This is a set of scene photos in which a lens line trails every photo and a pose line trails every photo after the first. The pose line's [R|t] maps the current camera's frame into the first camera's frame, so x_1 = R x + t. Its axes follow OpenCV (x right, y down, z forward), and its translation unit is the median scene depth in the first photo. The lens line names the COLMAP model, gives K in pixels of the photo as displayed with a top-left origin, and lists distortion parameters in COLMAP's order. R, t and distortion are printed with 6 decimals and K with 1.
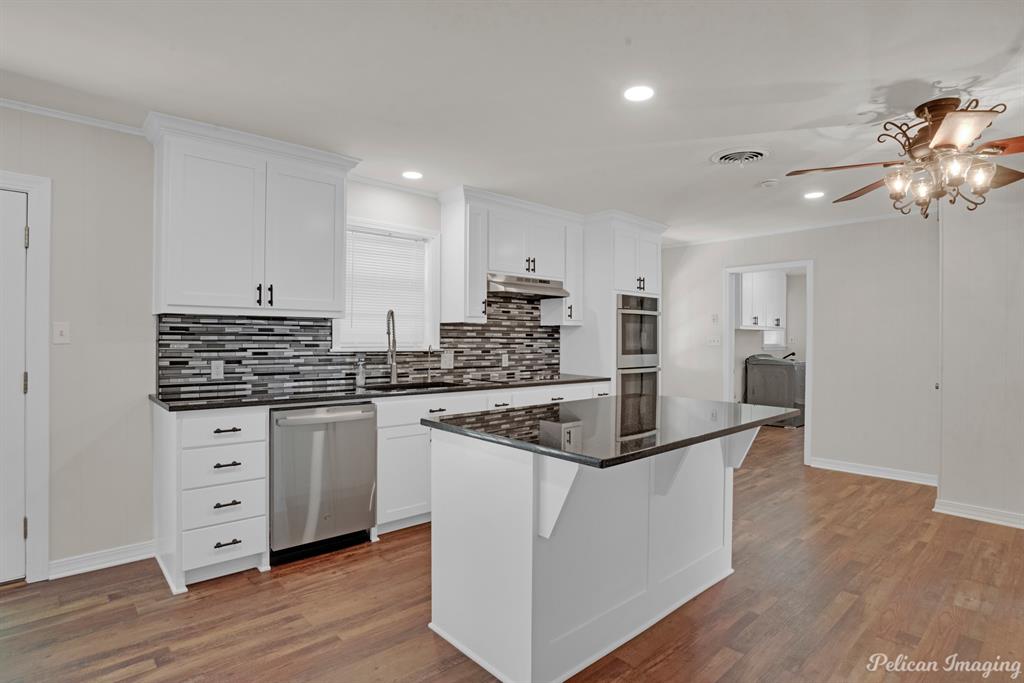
lens RADIAL K [[529.0, 0, 512.0], [0, 529.0, 341.5], [0, 0, 1]] dist [-0.056103, 0.022986]
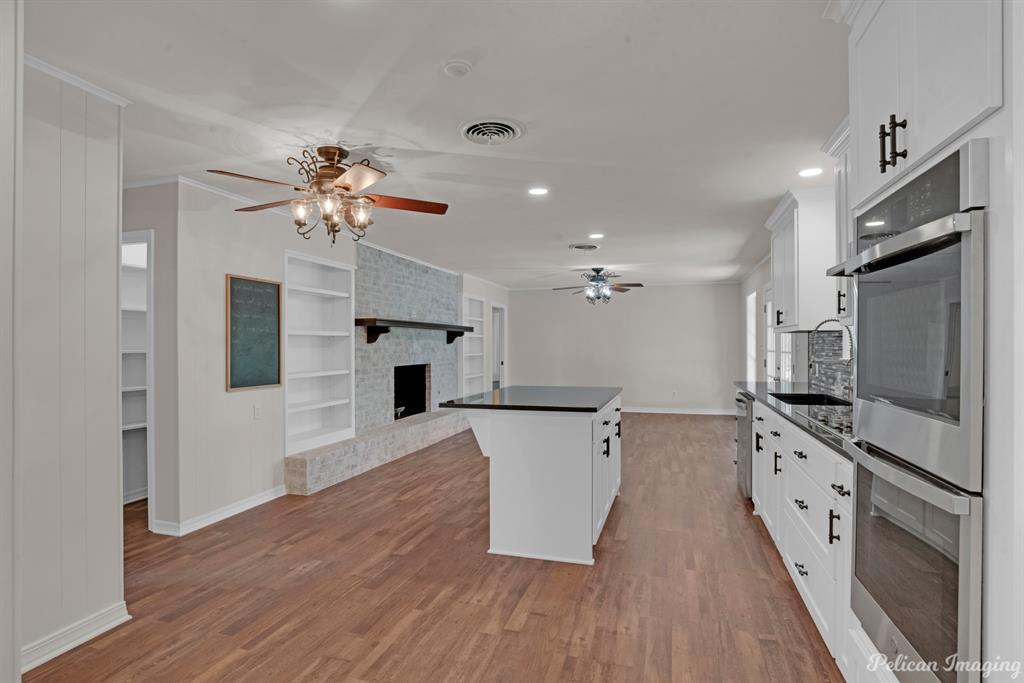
lens RADIAL K [[529.0, 0, 512.0], [0, 529.0, 341.5], [0, 0, 1]] dist [-0.056103, 0.022986]
pose [[-0.860044, -0.008107, -0.510156, 0.747054], [-0.007078, 0.999967, -0.003958, -0.010051], [0.510171, 0.000206, -0.860073, 1.549951]]
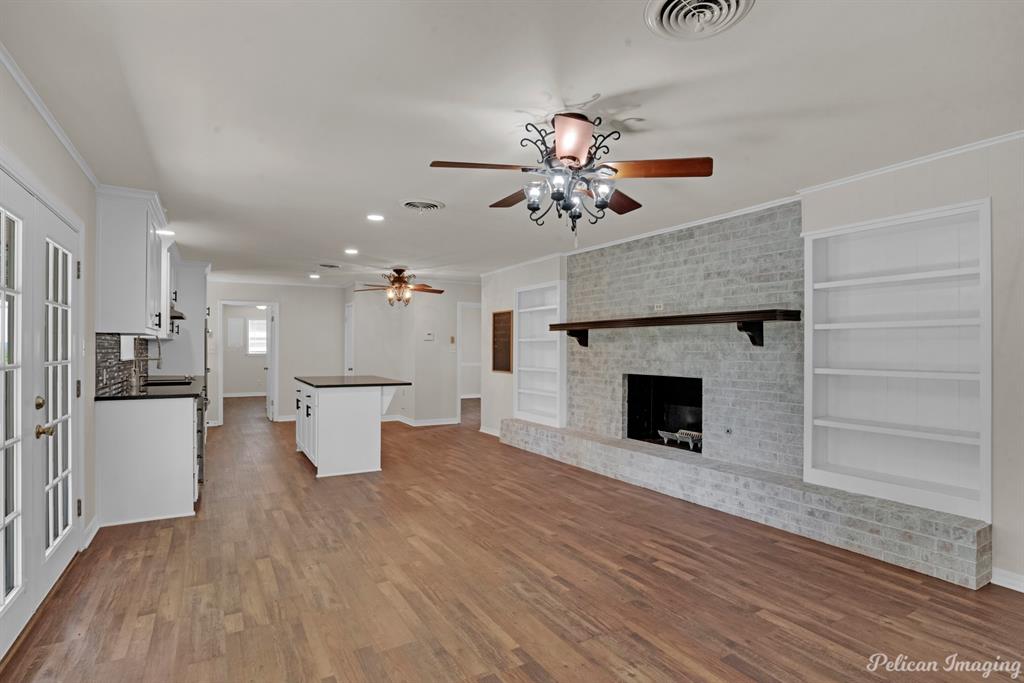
lens RADIAL K [[516.9, 0, 507.4], [0, 516.9, 346.8], [0, 0, 1]] dist [-0.032638, -0.000045]
pose [[0.219340, -0.001655, 0.975647, -1.330302], [0.004652, 0.999989, 0.000650, -0.009251], [-0.975637, 0.004397, 0.219346, -0.178411]]
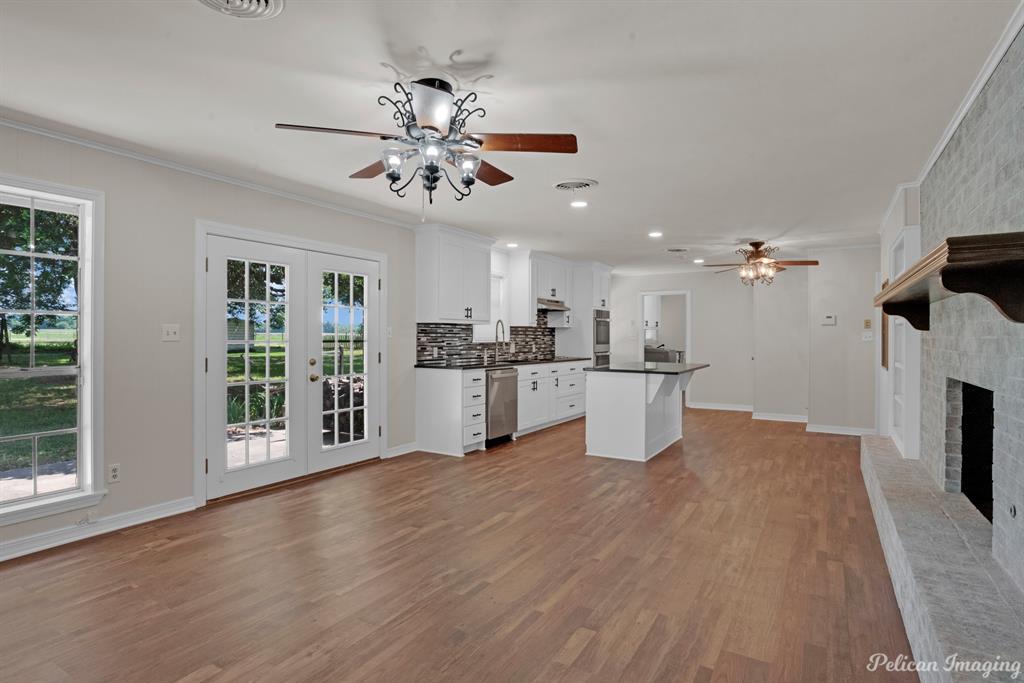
lens RADIAL K [[529.0, 0, 512.0], [0, 529.0, 341.5], [0, 0, 1]] dist [-0.056103, 0.022986]
pose [[0.957314, -0.006093, 0.288985, -0.735703], [0.004458, 0.999970, 0.006313, 0.004254], [-0.289015, -0.004755, 0.957313, -0.766662]]
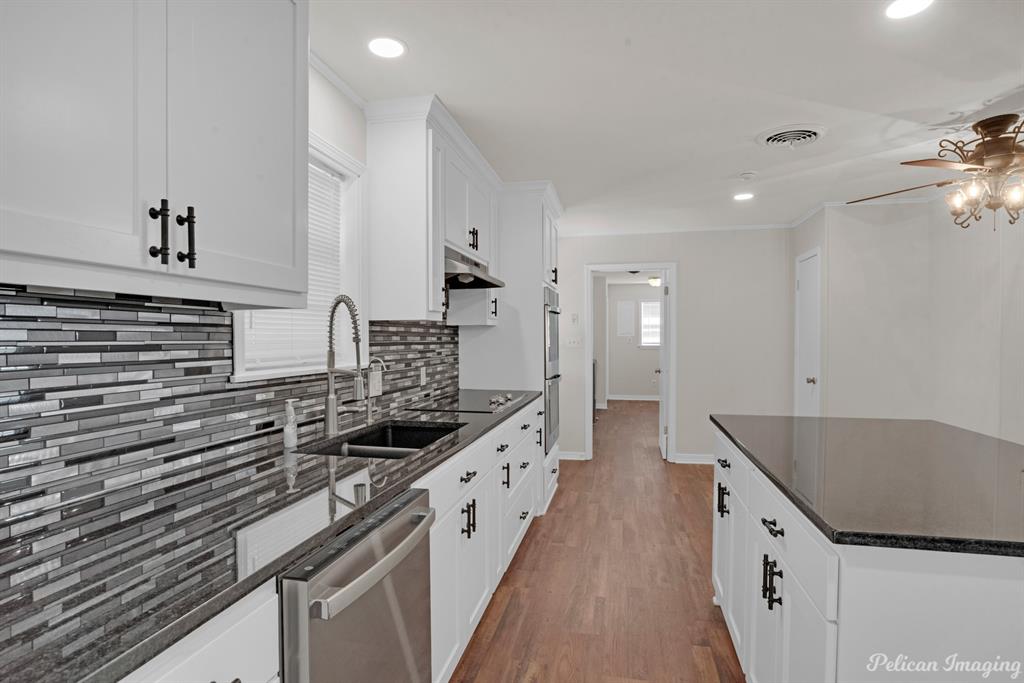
lens RADIAL K [[526.3, 0, 514.5], [0, 526.3, 347.7], [0, 0, 1]] dist [-0.049596, 0.023218]
pose [[0.811362, -0.018902, 0.584238, -0.408022], [0.010294, 0.999784, 0.018052, -0.015746], [-0.584453, -0.008632, 0.811382, 0.494536]]
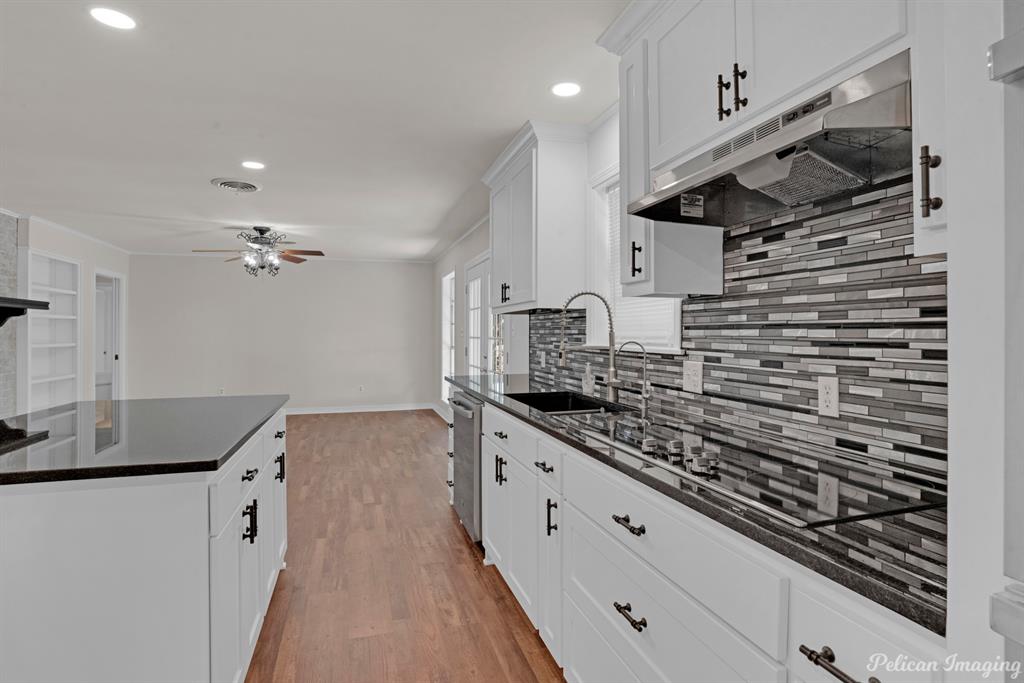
lens RADIAL K [[531.8, 0, 515.7], [0, 531.8, 324.9], [0, 0, 1]] dist [-0.037350, 0.001229]
pose [[-0.428419, -0.018859, -0.903383, 0.457820], [-0.006268, 0.999820, -0.017900, -0.000415], [0.903558, -0.002006, -0.428460, 1.256827]]
